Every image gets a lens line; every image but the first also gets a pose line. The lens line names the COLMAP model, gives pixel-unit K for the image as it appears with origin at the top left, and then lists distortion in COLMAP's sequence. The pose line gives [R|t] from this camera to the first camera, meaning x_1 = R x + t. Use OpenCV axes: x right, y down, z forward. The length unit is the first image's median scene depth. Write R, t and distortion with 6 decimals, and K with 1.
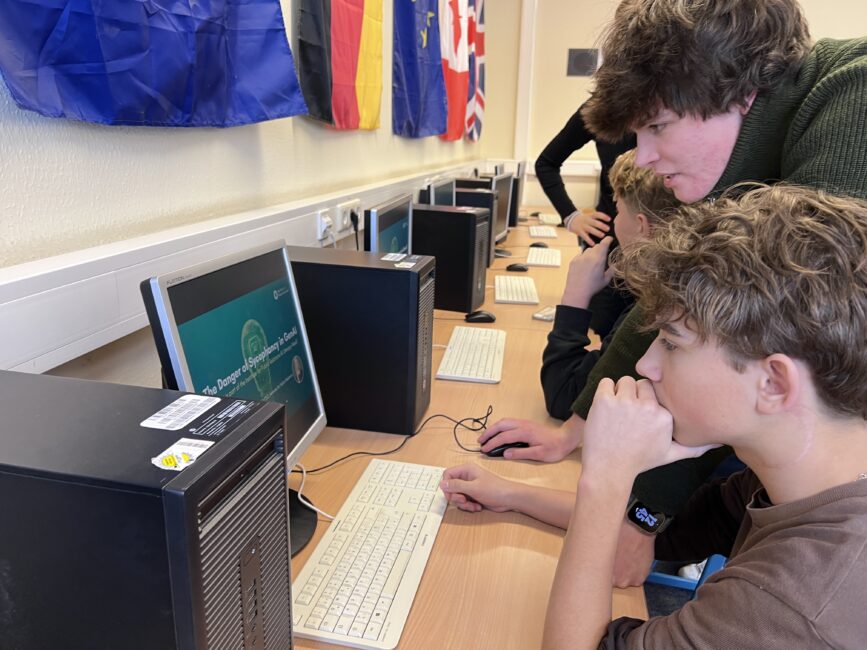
lens RADIAL K [[663.4, 0, 448.1], [0, 663.4, 326.8], [0, 0, 1]] dist [0.021194, -0.004511]
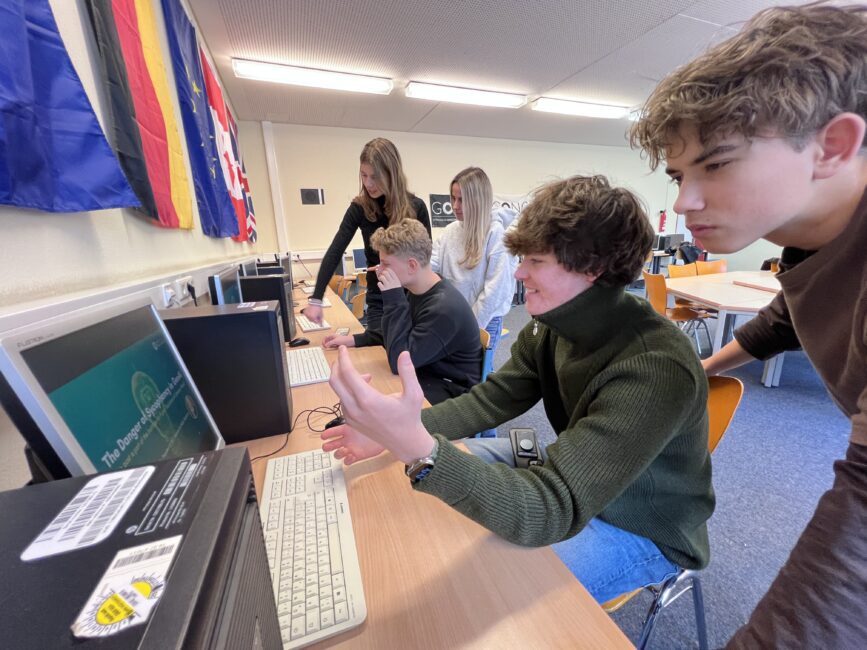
lens RADIAL K [[348.3, 0, 433.5], [0, 348.3, 325.0], [0, 0, 1]] dist [-0.001674, 0.000353]
pose [[0.860046, -0.176931, 0.478556, -0.122197], [0.197643, 0.980247, 0.007217, 0.003810], [-0.470380, 0.088376, 0.878027, 0.254177]]
